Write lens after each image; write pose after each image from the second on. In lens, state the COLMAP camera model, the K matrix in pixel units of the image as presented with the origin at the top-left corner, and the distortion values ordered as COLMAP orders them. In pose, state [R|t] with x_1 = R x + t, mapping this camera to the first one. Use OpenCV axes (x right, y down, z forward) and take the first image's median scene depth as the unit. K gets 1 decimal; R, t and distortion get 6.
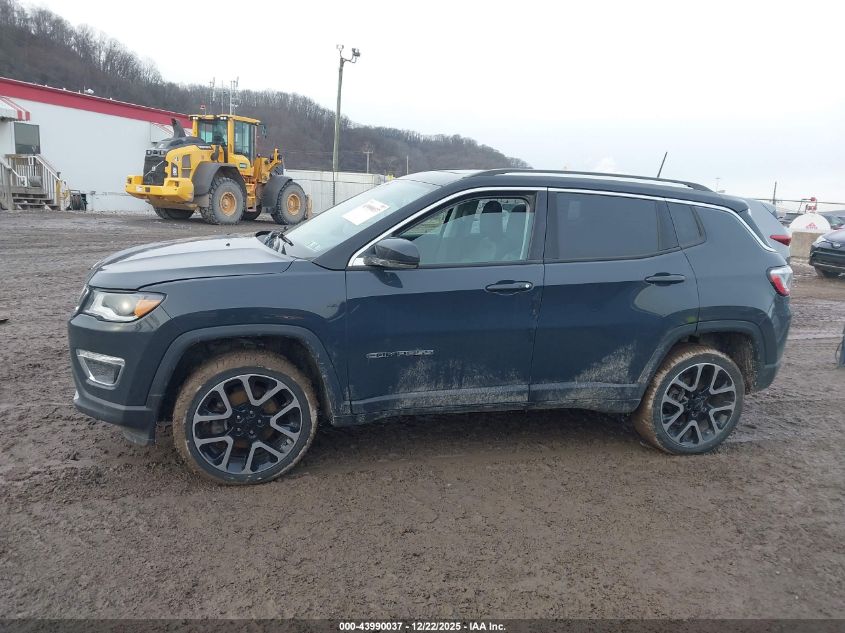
lens RADIAL K [[660.4, 0, 422.5], [0, 660.4, 316.5], [0, 0, 1]] dist [0.007533, -0.008873]
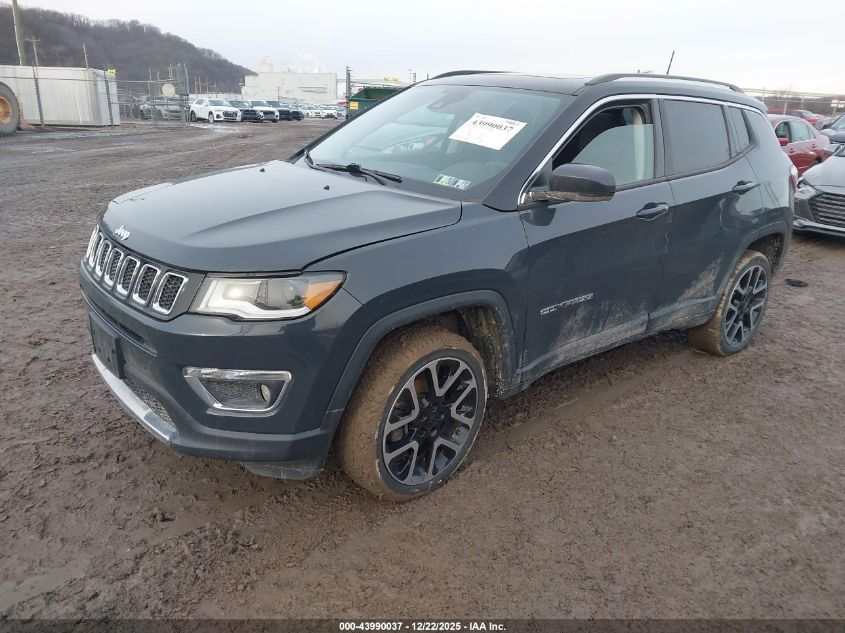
lens RADIAL K [[658.8, 0, 422.5], [0, 658.8, 316.5], [0, 0, 1]] dist [0.038472, -0.010223]
pose [[0.913455, -0.152150, 0.377426, -0.541631], [0.095019, 0.981582, 0.165734, -0.088232], [-0.395692, -0.115528, 0.911088, 0.298250]]
